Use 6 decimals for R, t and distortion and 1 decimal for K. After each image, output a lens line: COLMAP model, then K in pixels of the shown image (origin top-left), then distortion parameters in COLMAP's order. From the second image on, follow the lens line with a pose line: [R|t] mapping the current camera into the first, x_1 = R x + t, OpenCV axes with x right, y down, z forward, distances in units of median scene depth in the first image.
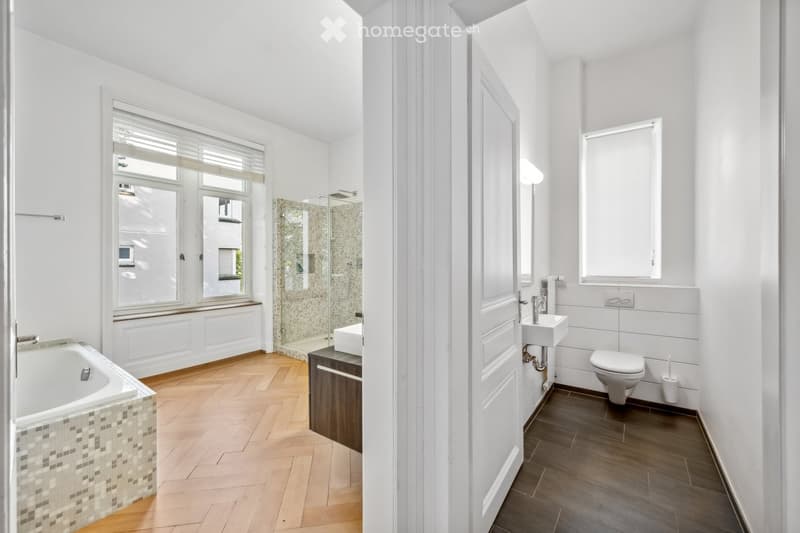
lens RADIAL K [[321.3, 0, 400.9], [0, 321.3, 258.0], [0, 0, 1]] dist [-0.003459, -0.000765]
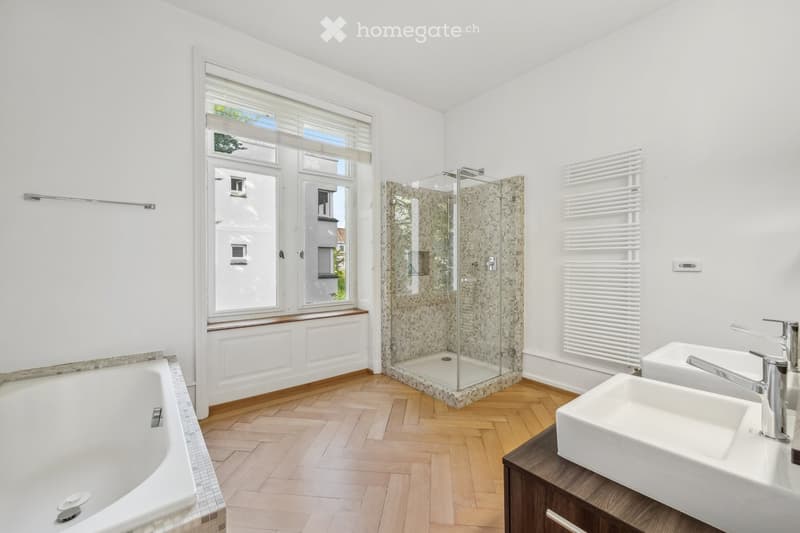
lens RADIAL K [[321.3, 0, 399.0], [0, 321.3, 265.9], [0, 0, 1]] dist [-0.003459, -0.000765]
pose [[0.964710, 0.011292, -0.263071, -0.145702], [-0.004523, 0.999643, 0.026323, 0.003021], [0.263274, -0.024204, 0.964417, 0.238989]]
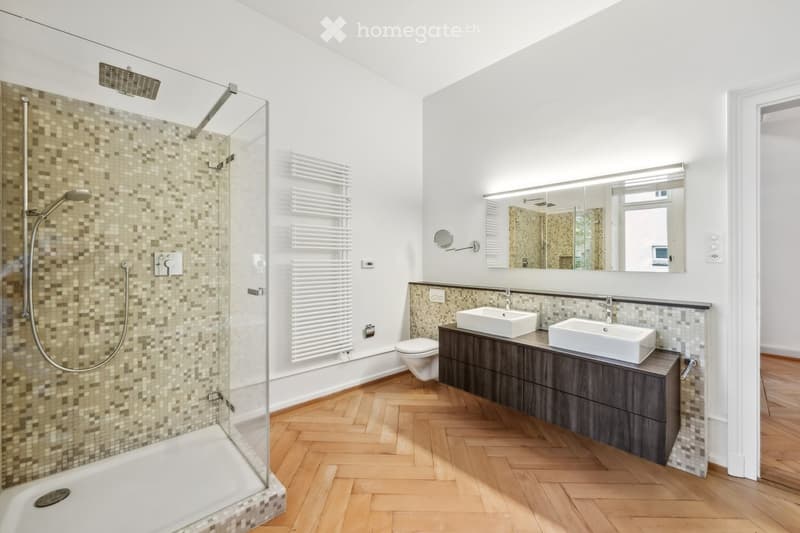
lens RADIAL K [[321.3, 0, 400.3], [0, 321.3, 260.3], [0, 0, 1]] dist [-0.003459, -0.000765]
pose [[0.183876, 0.012796, 0.982866, -0.525514], [-0.012297, 0.999867, -0.010717, 0.013458], [-0.982872, -0.010116, 0.184009, 0.662269]]
